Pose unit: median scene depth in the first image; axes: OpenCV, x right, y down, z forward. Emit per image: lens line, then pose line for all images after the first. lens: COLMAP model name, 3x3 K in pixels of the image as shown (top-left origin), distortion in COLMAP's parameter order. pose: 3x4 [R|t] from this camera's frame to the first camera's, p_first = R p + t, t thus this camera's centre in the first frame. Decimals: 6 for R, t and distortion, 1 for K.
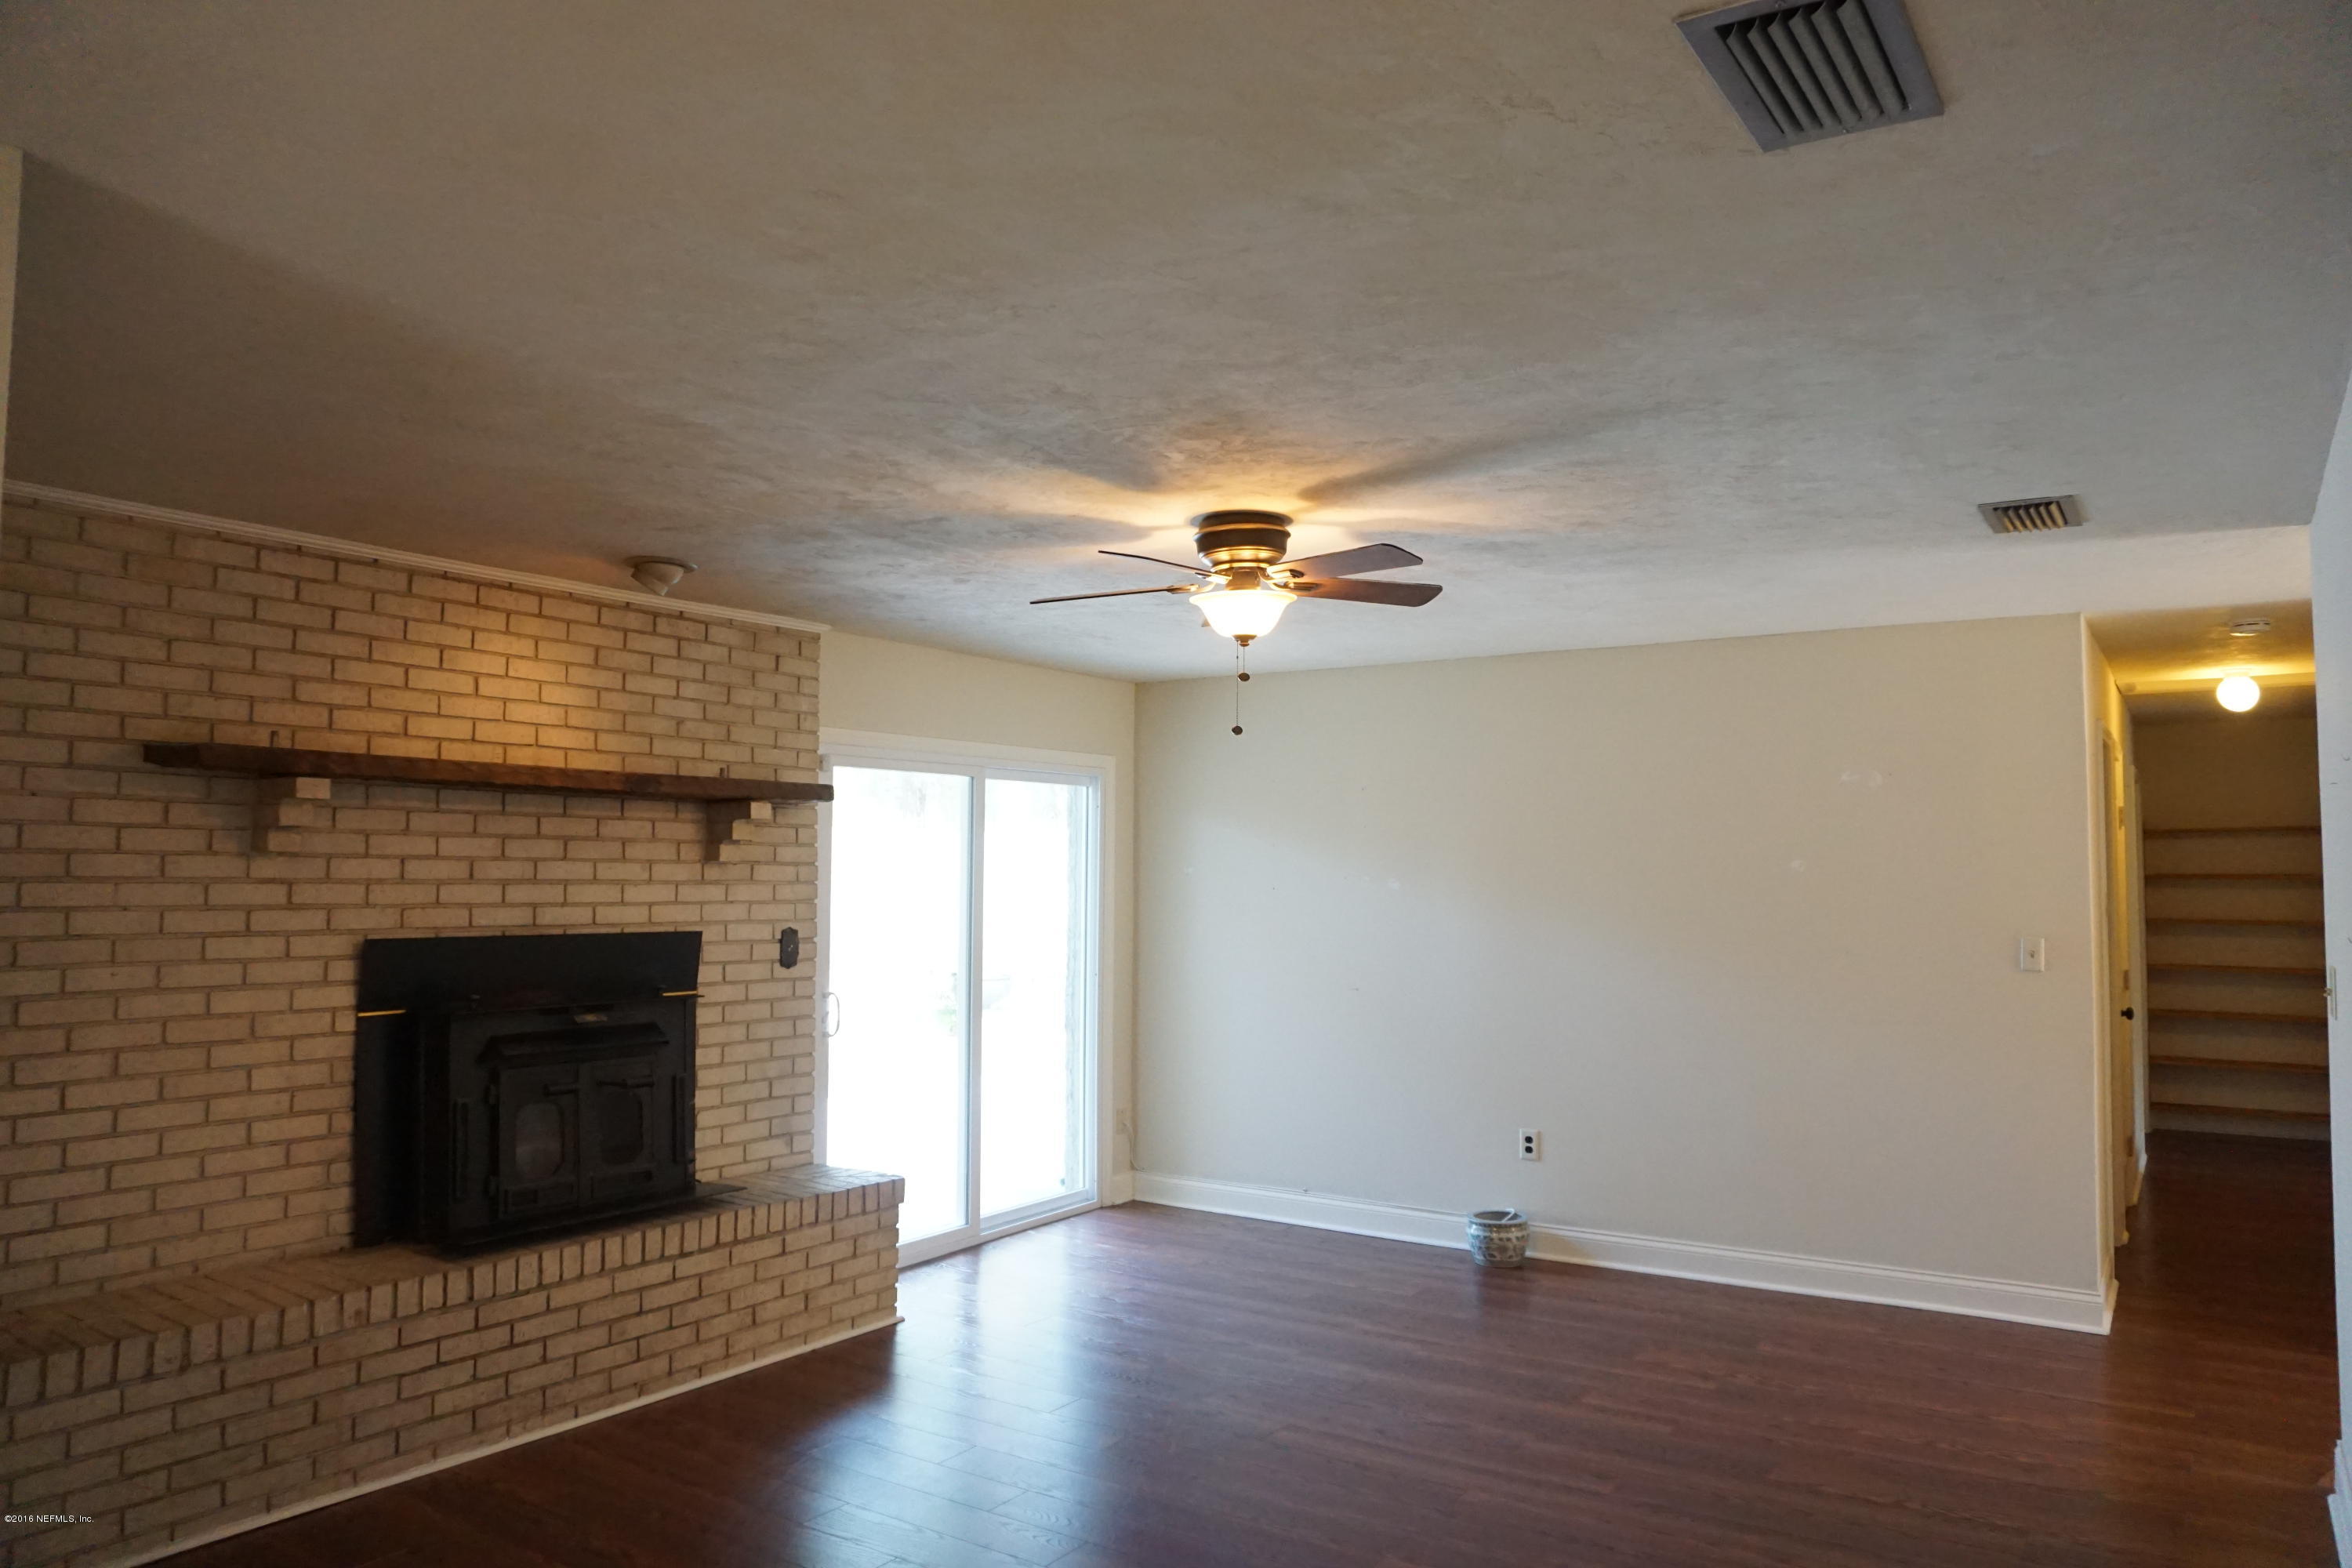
lens RADIAL K [[1586.7, 0, 1175.6], [0, 1586.7, 783.9], [0, 0, 1]] dist [-0.034173, 0.005123]
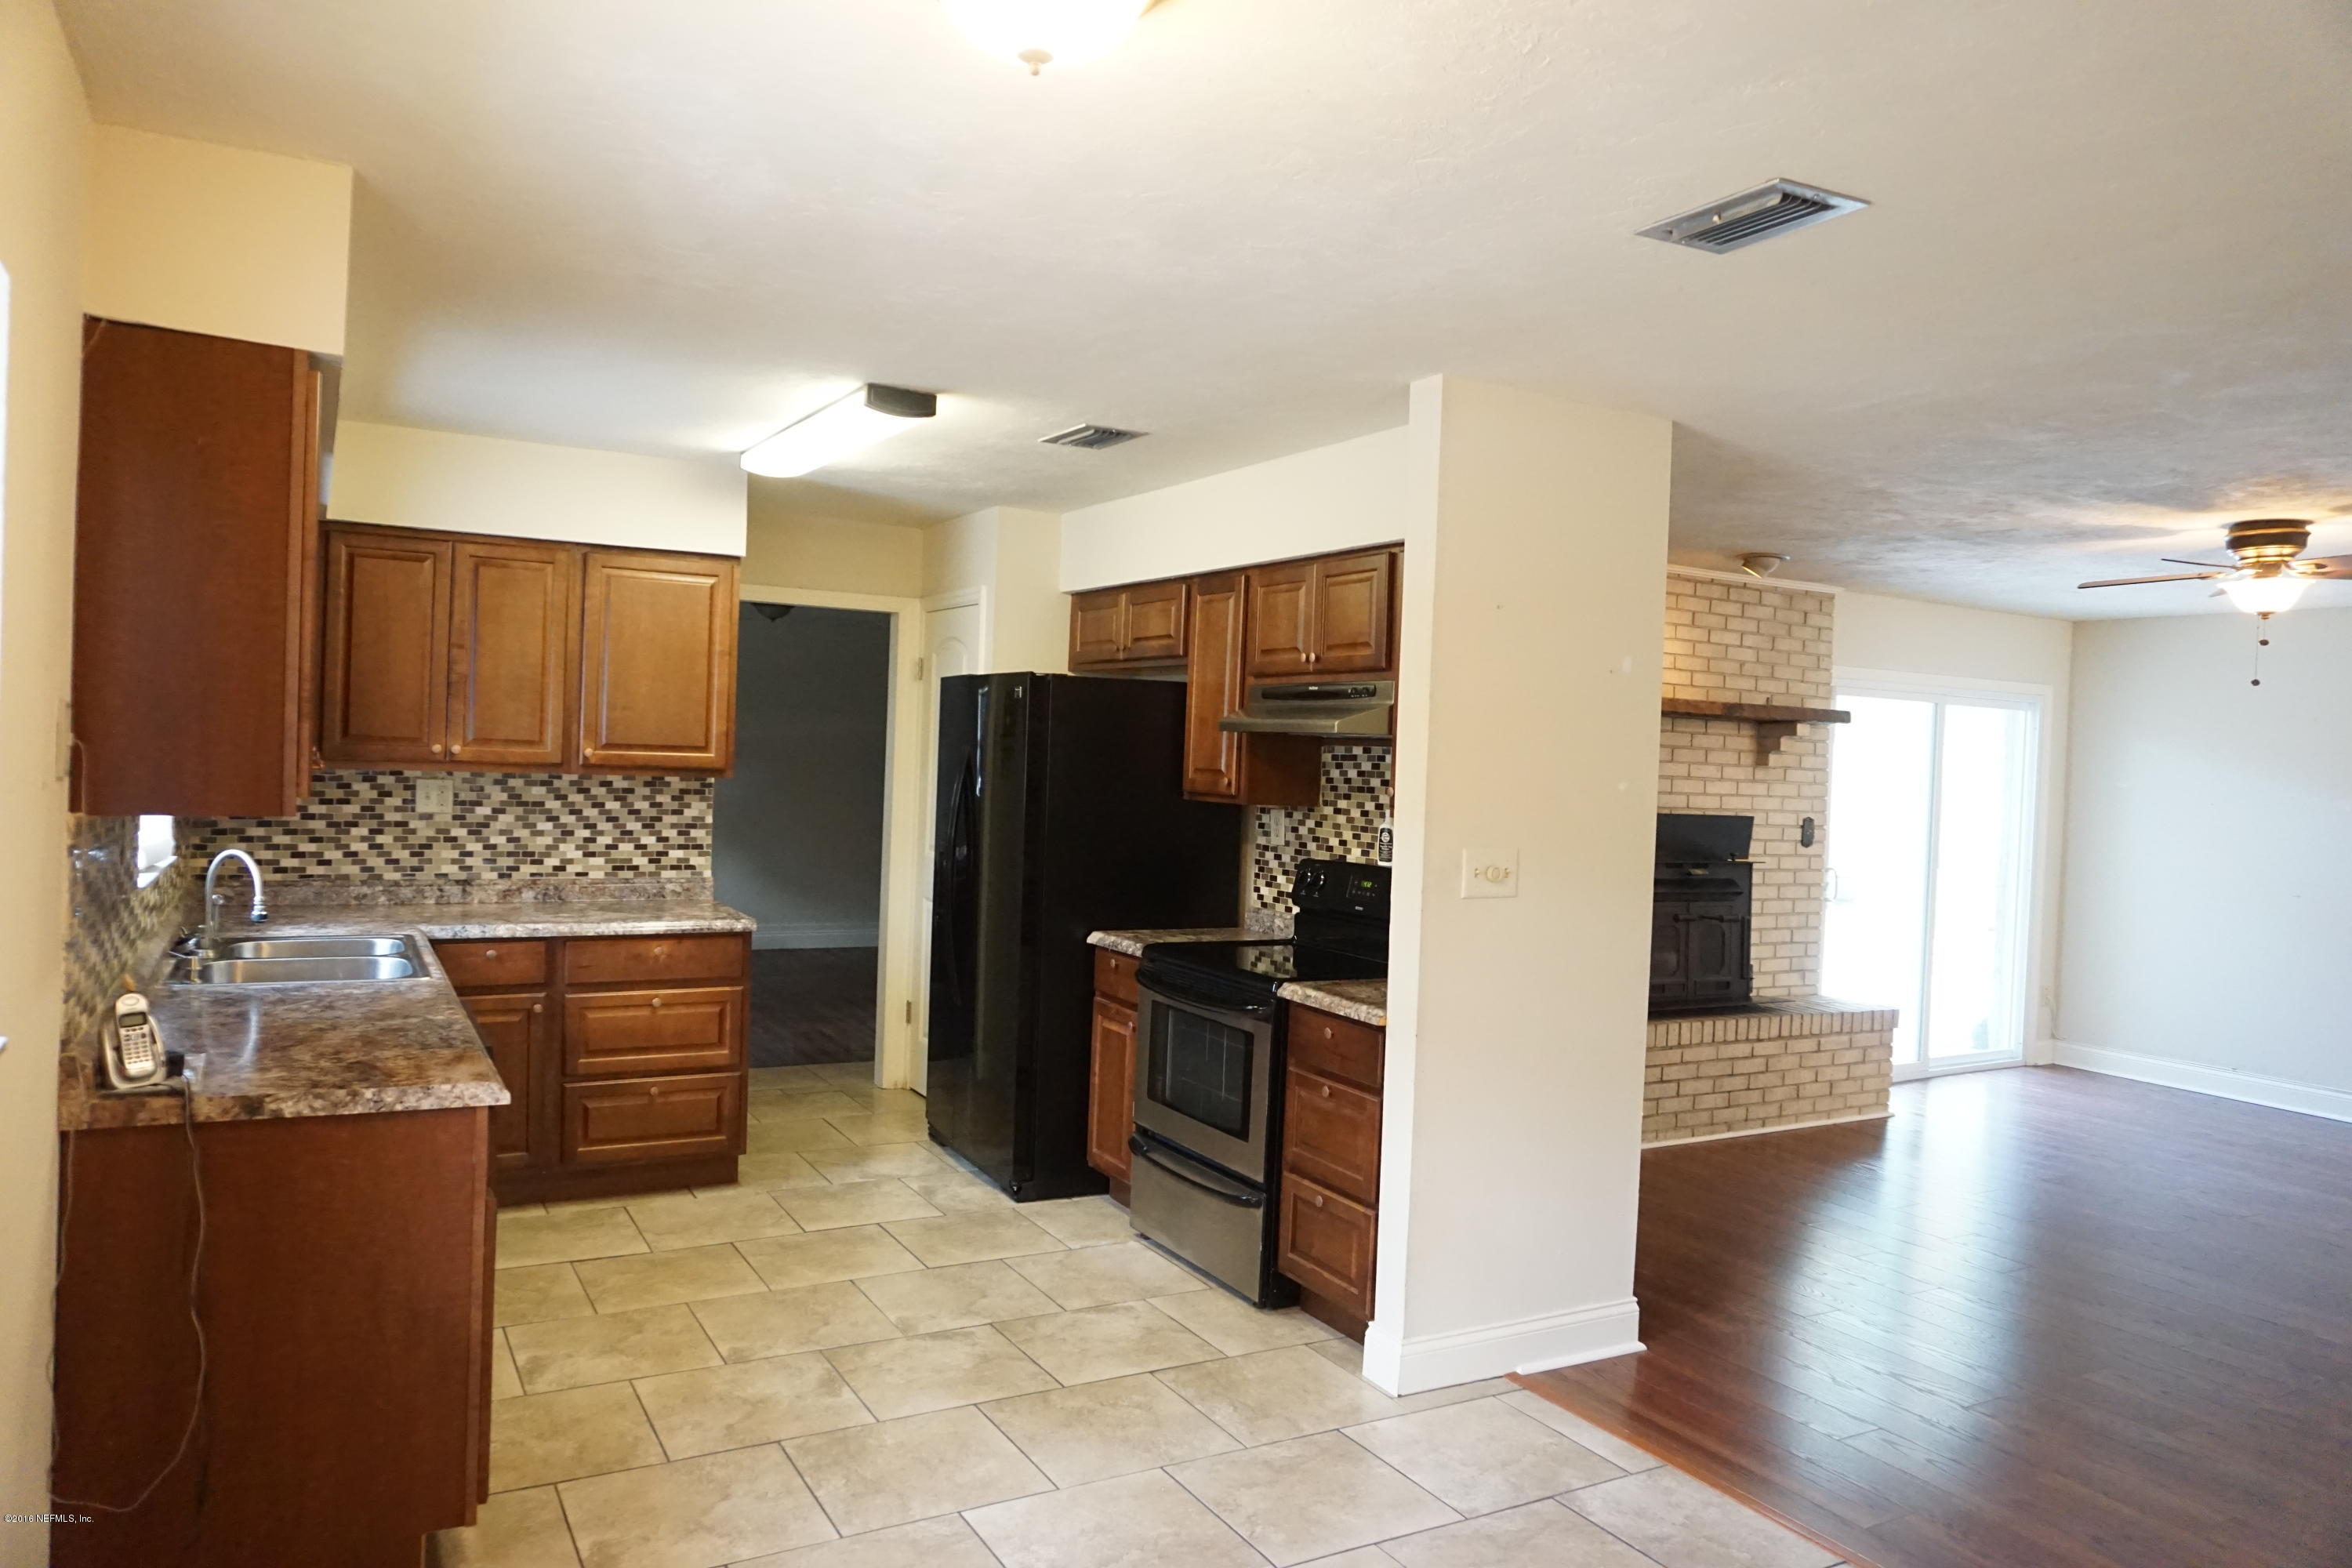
lens RADIAL K [[1569.2, 0, 1175.5], [0, 1569.2, 776.2], [0, 0, 1]] dist [-0.052191, 0.042577]
pose [[0.891953, 0.036555, -0.450647, -0.144119], [-0.009878, 0.998064, 0.061408, -0.021007], [0.452020, -0.050321, 0.890587, -0.453063]]
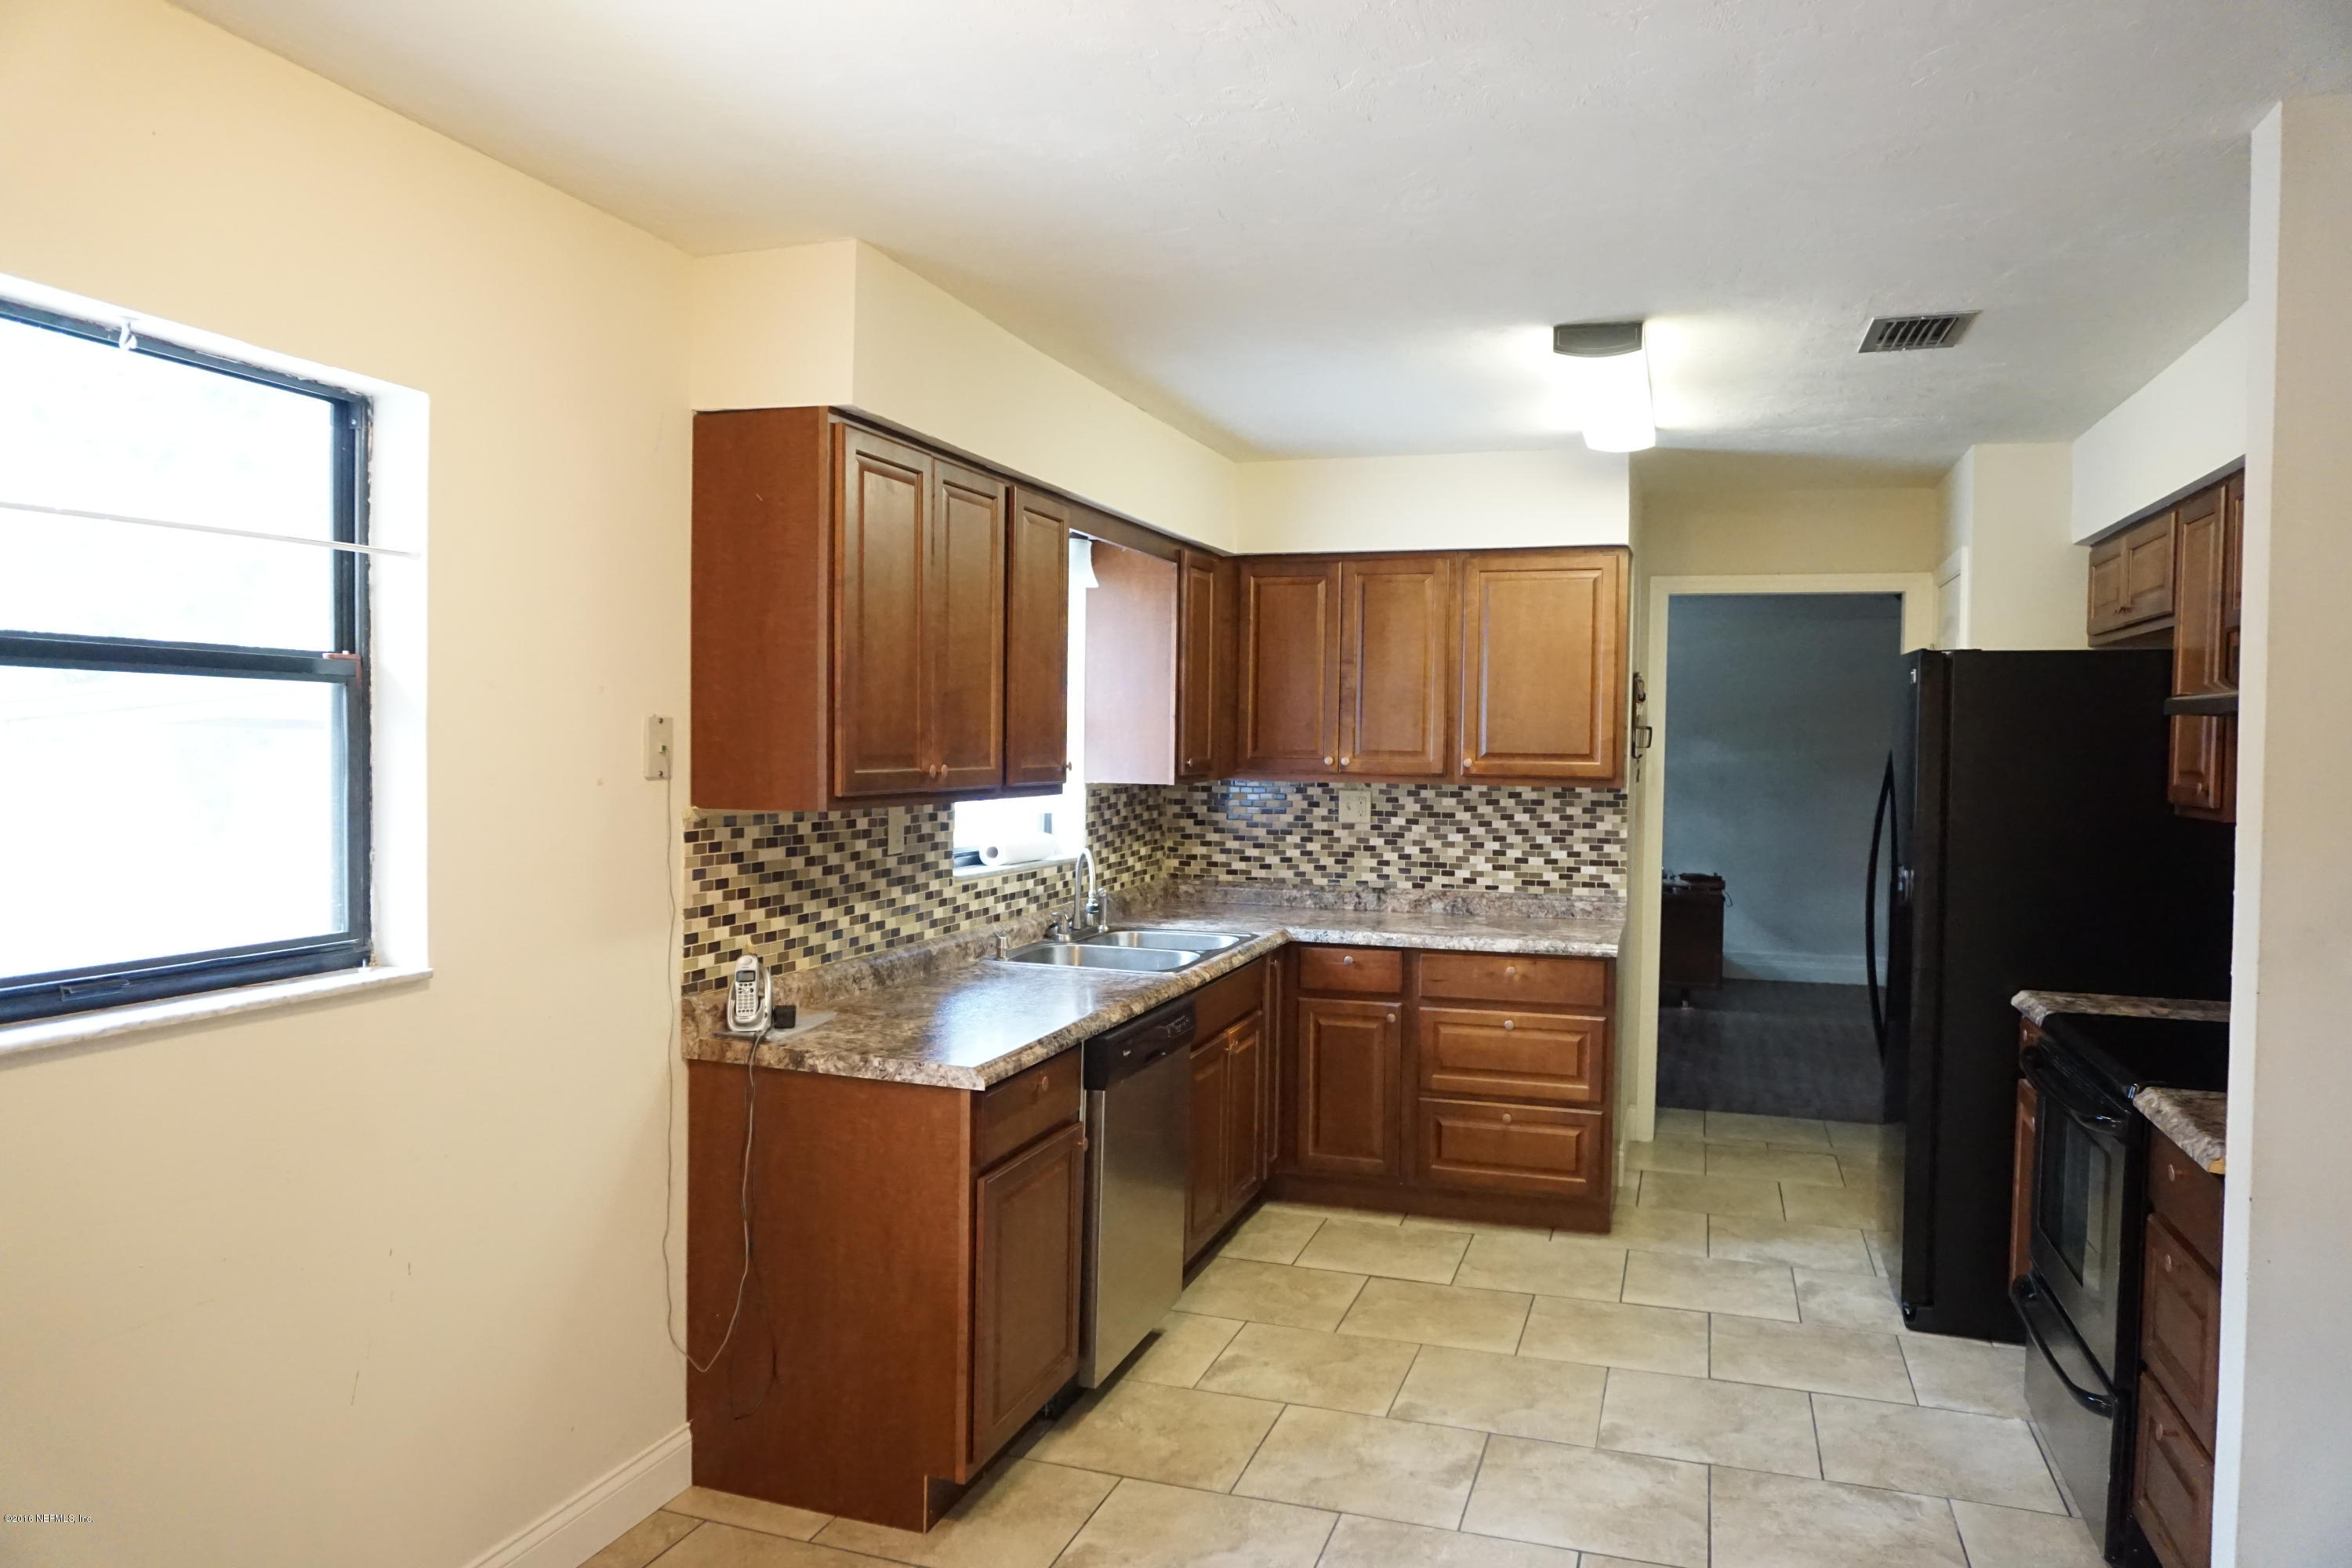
lens RADIAL K [[1569.2, 0, 1175.5], [0, 1569.2, 776.2], [0, 0, 1]] dist [-0.052191, 0.042577]
pose [[0.257222, 0.022262, -0.966096, -0.026035], [0.038728, 0.998694, 0.033325, -0.001917], [0.965576, -0.045987, 0.256024, -0.155369]]
